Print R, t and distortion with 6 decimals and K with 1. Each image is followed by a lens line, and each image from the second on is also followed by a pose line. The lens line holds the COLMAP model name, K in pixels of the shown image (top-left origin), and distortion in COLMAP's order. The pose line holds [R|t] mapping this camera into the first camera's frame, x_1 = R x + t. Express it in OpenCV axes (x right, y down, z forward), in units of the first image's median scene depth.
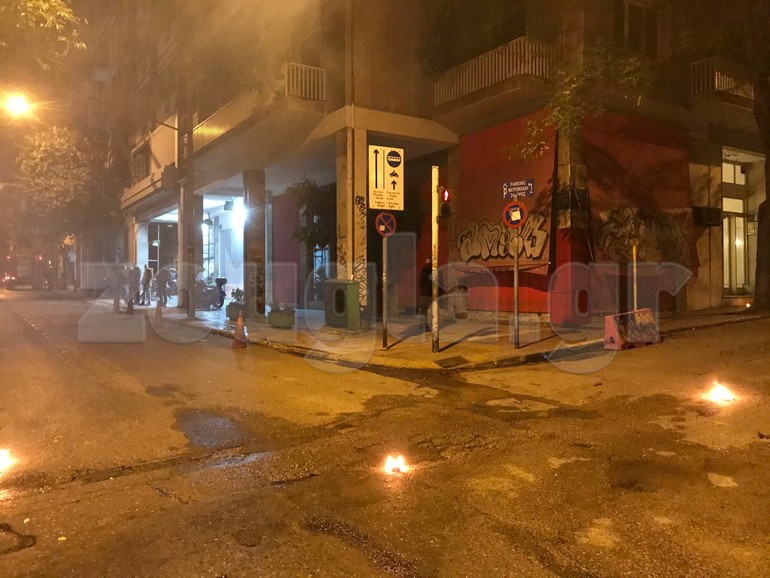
lens RADIAL K [[635.8, 0, 382.5], [0, 635.8, 288.6], [0, 0, 1]] dist [0.055317, -0.025132]
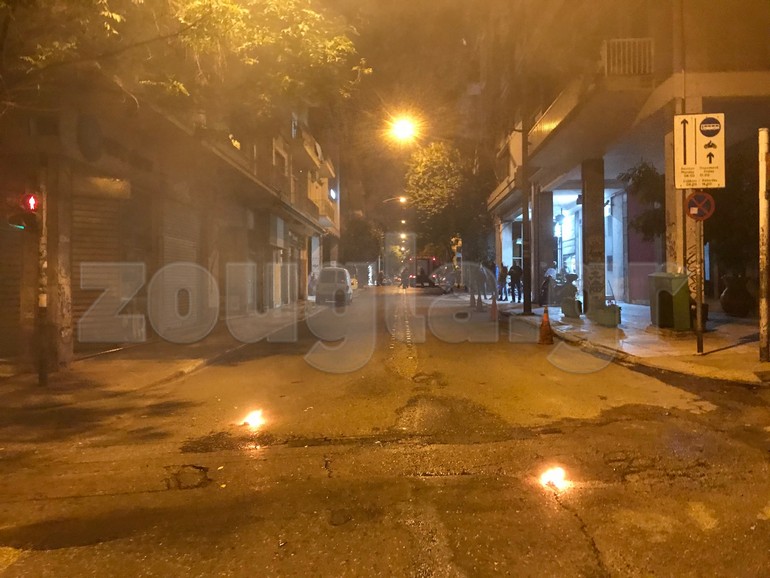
lens RADIAL K [[635.8, 0, 384.0], [0, 635.8, 287.3], [0, 0, 1]] dist [0.055317, -0.025132]
pose [[0.824168, -0.002030, -0.566341, 0.143958], [0.003440, 0.999993, 0.001421, 0.004105], [0.566334, -0.003119, 0.824170, 0.059125]]
